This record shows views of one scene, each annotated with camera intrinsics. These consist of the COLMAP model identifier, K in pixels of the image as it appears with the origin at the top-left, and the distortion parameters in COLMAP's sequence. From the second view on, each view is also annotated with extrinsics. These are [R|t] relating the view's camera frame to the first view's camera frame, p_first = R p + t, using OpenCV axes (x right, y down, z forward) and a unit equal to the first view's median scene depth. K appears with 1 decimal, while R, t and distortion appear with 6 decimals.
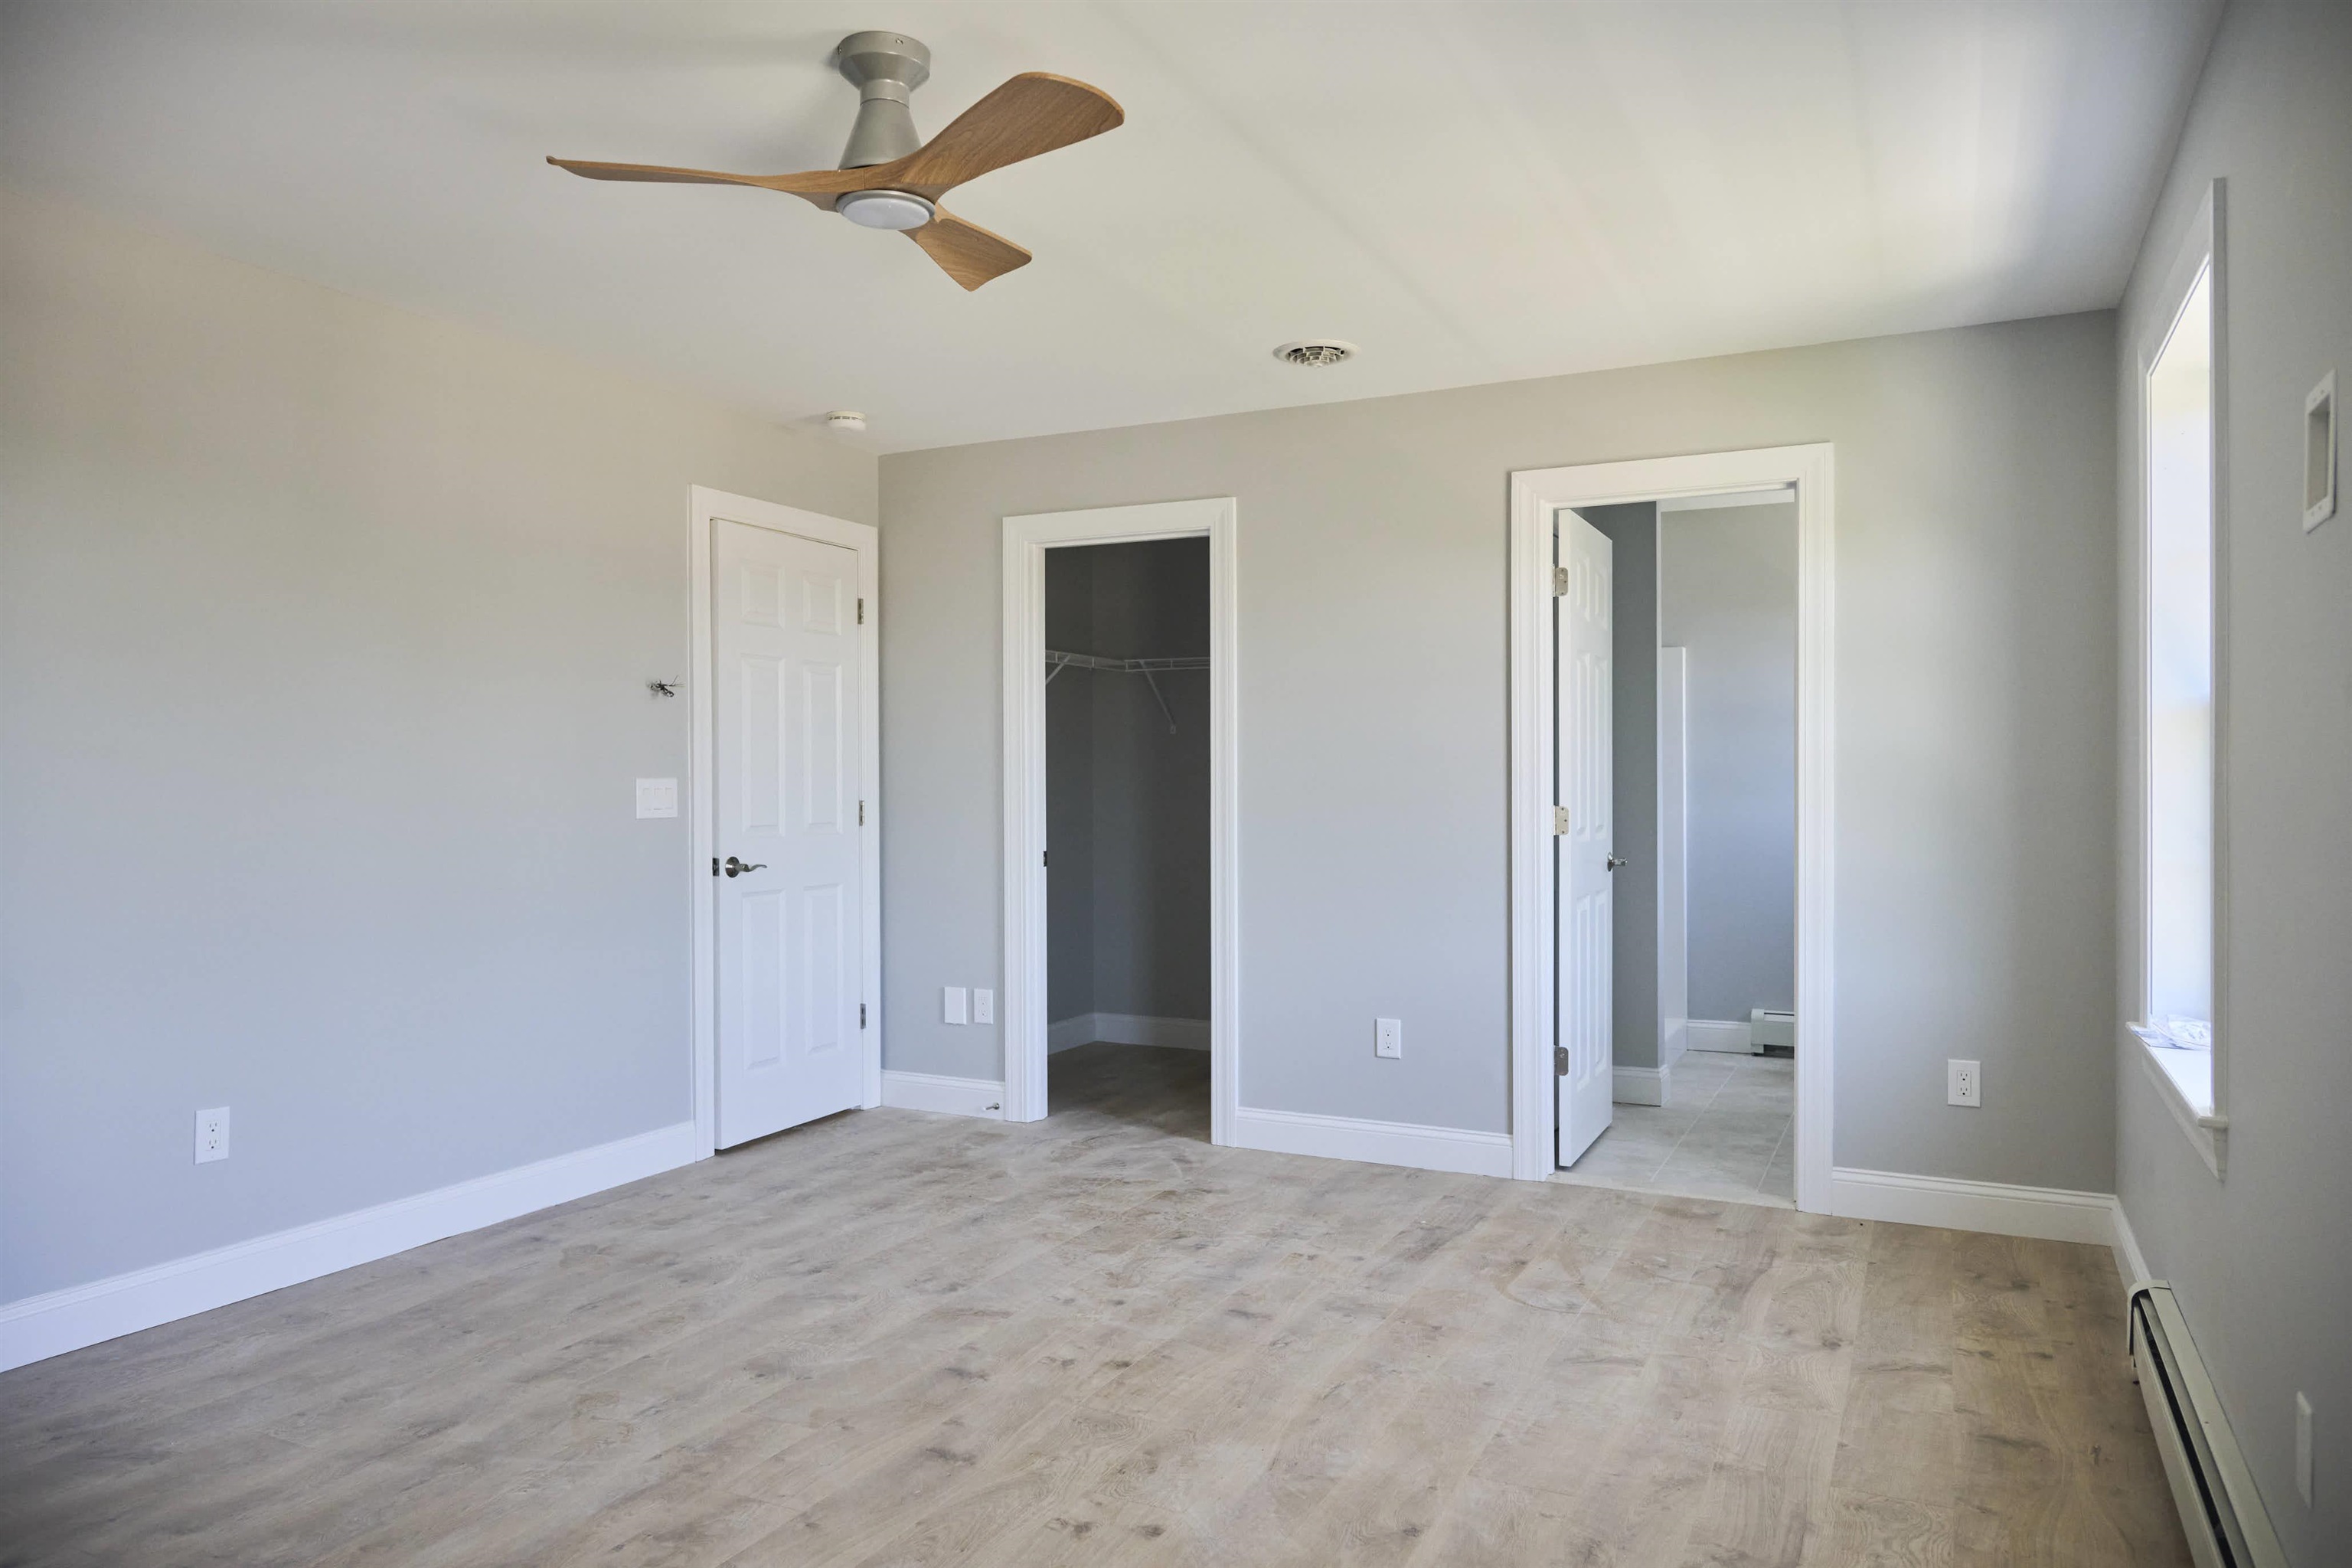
lens RADIAL K [[1560.7, 0, 1170.8], [0, 1560.7, 801.3], [0, 0, 1]] dist [-0.003535, -0.002702]
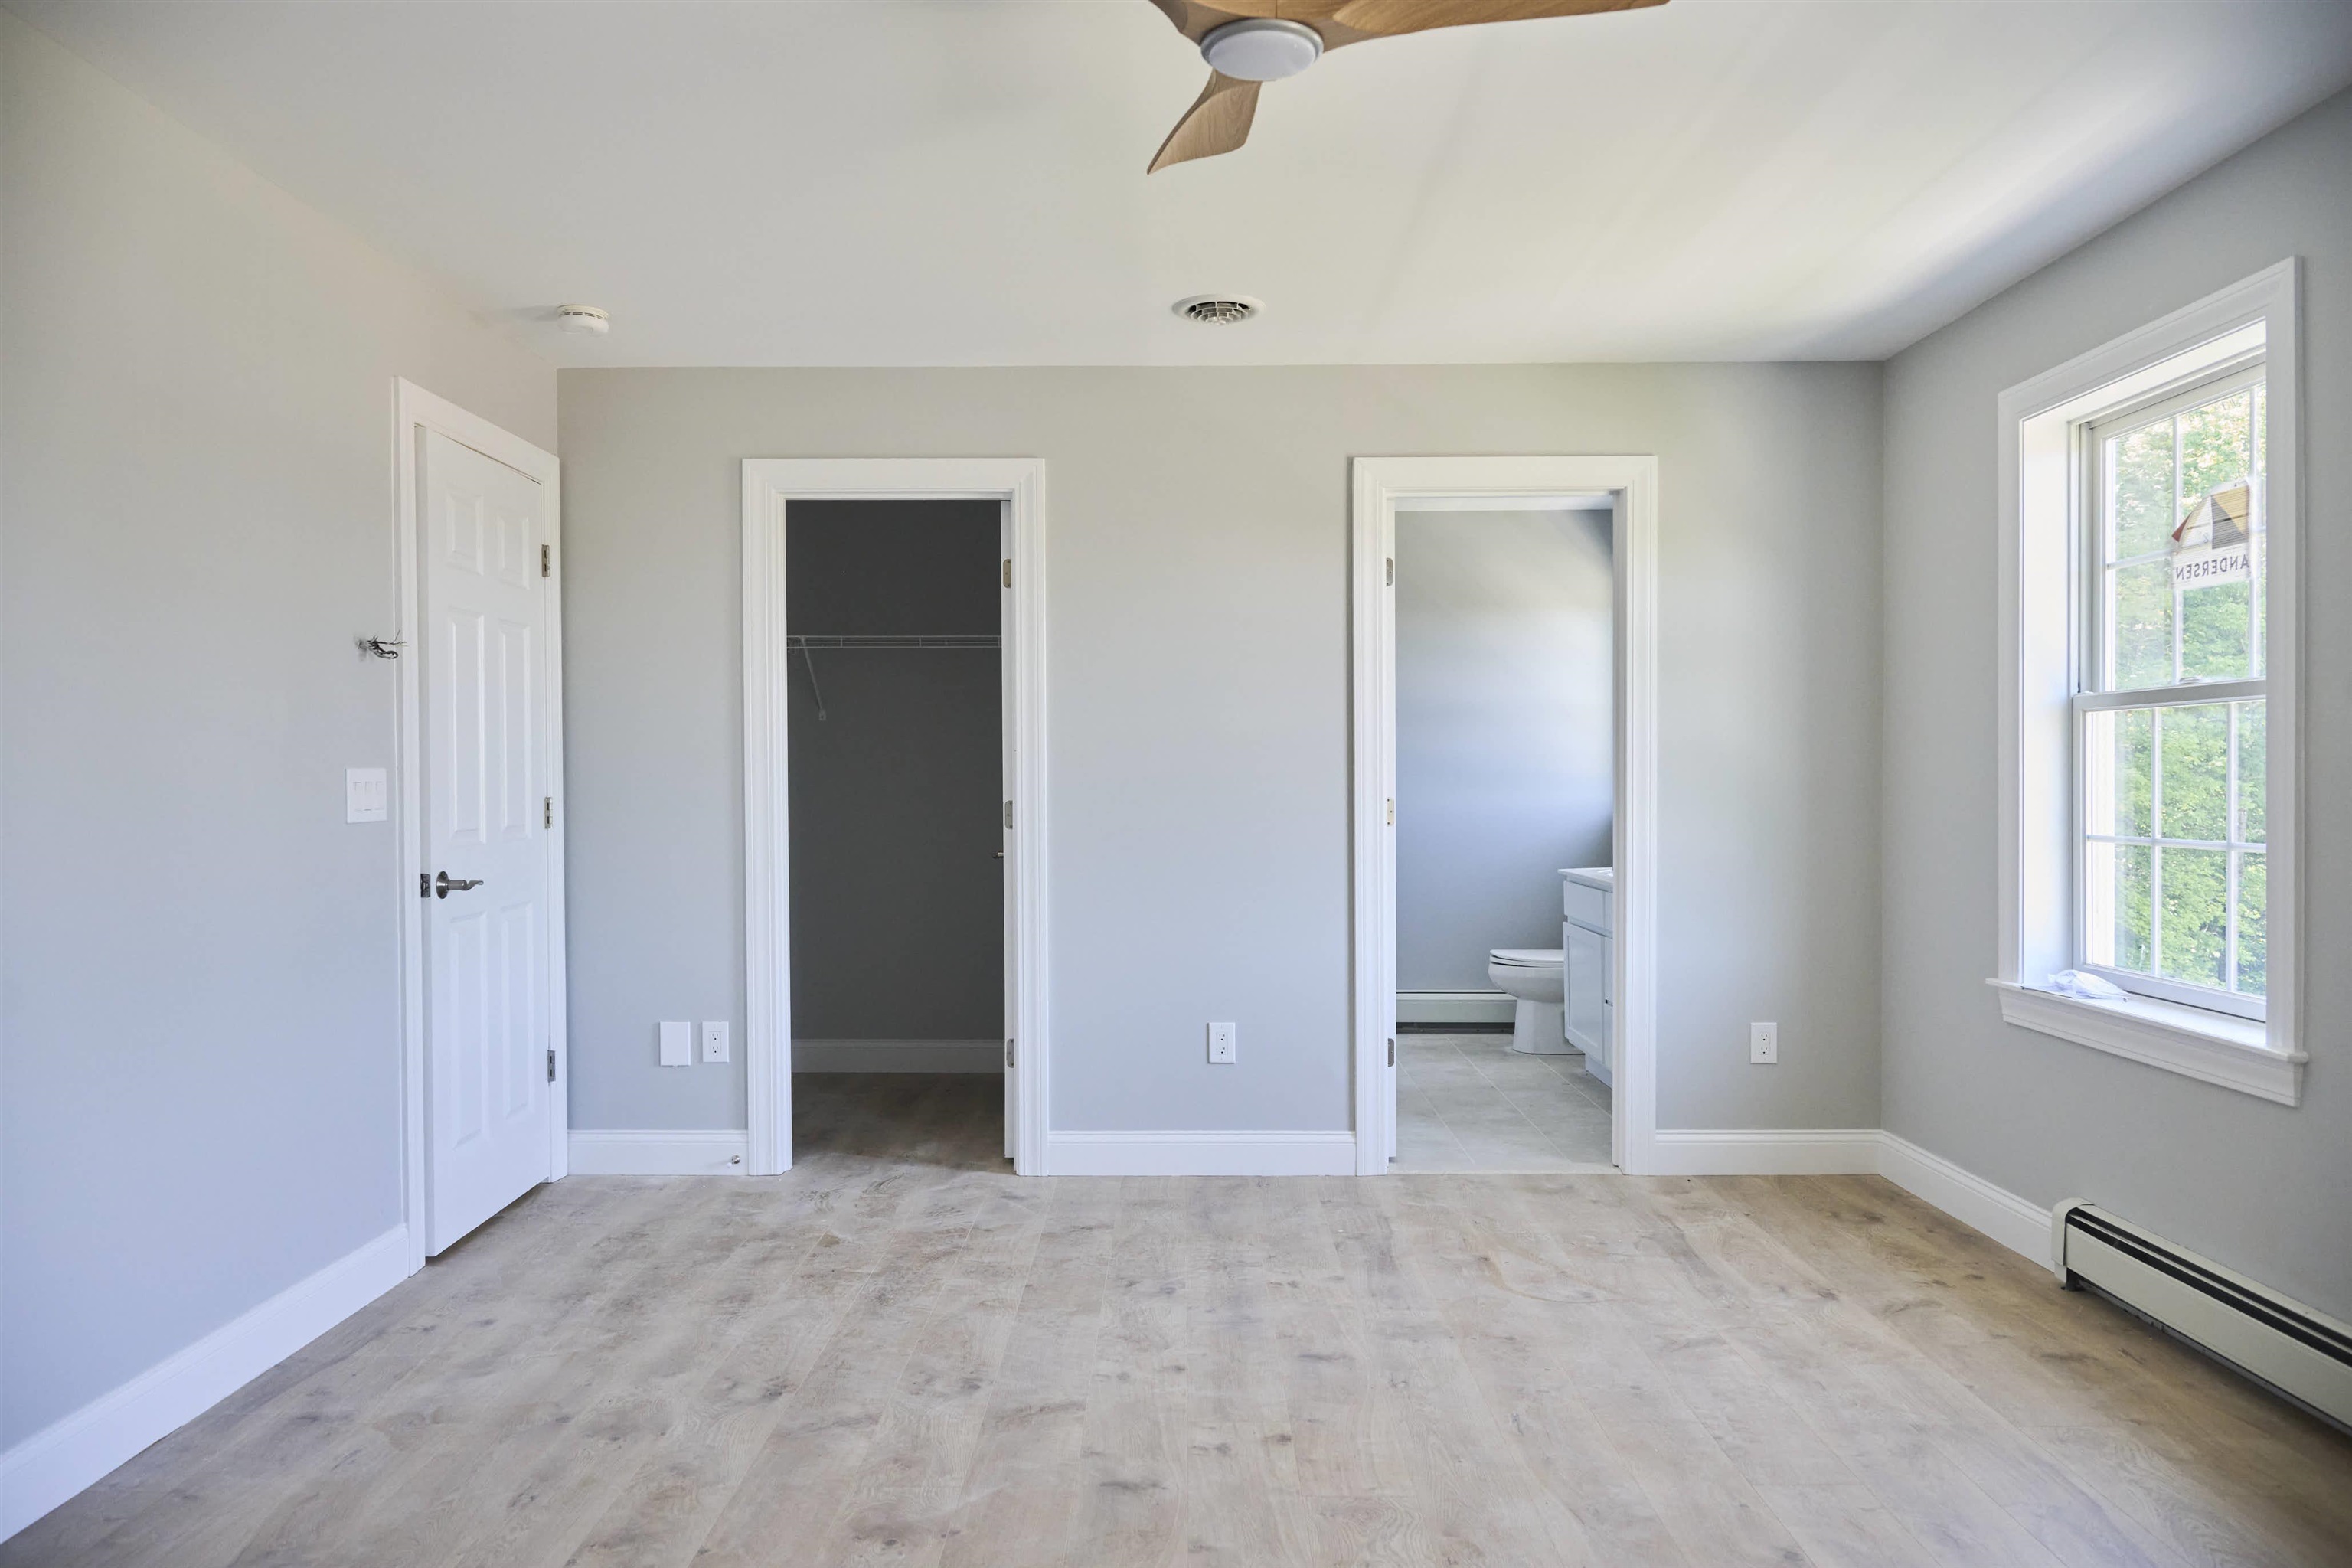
lens RADIAL K [[1560.7, 0, 1173.8], [0, 1560.7, 804.6], [0, 0, 1]] dist [-0.003535, -0.002702]
pose [[0.895828, -0.009204, 0.444306, -0.346178], [0.006941, 0.999953, 0.006720, 0.000263], [-0.444347, -0.002936, 0.895850, 0.182296]]
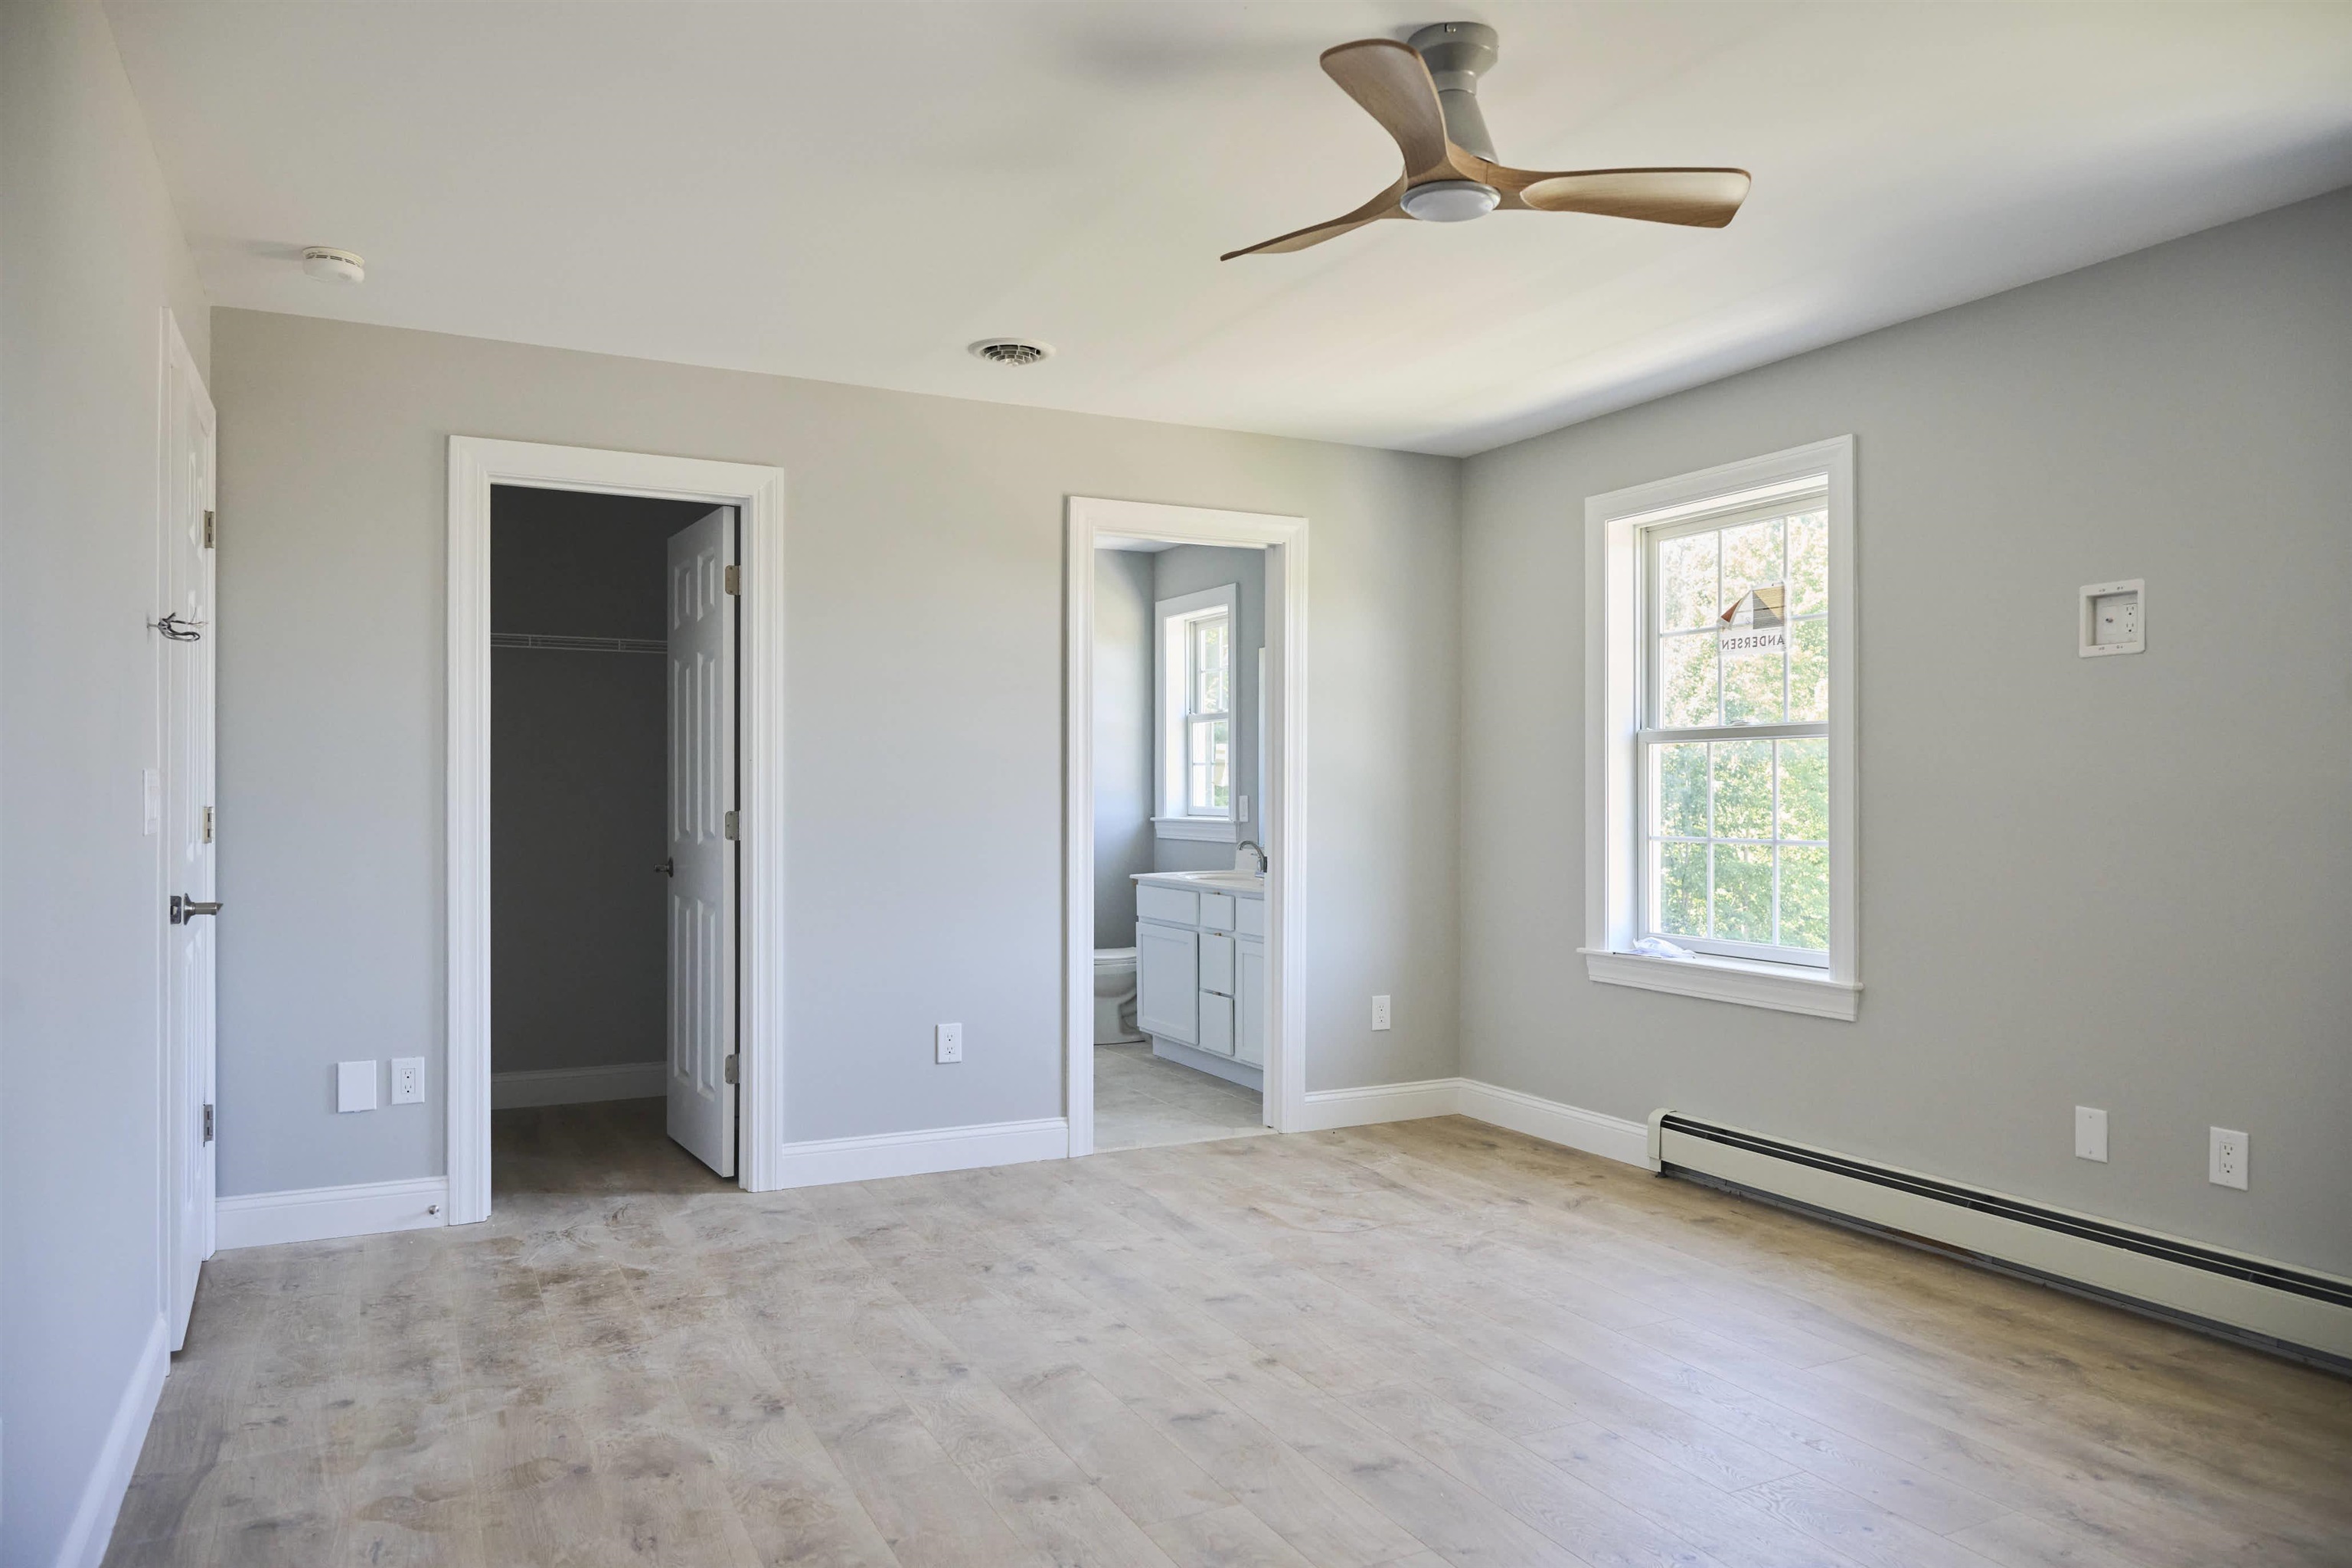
lens RADIAL K [[1560.7, 0, 1178.2], [0, 1560.7, 799.4], [0, 0, 1]] dist [-0.003535, -0.002702]
pose [[0.591319, -0.000035, 0.806437, -0.646062], [0.005571, 0.999976, -0.004041, 0.001928], [-0.806418, 0.006882, 0.591306, 0.332021]]
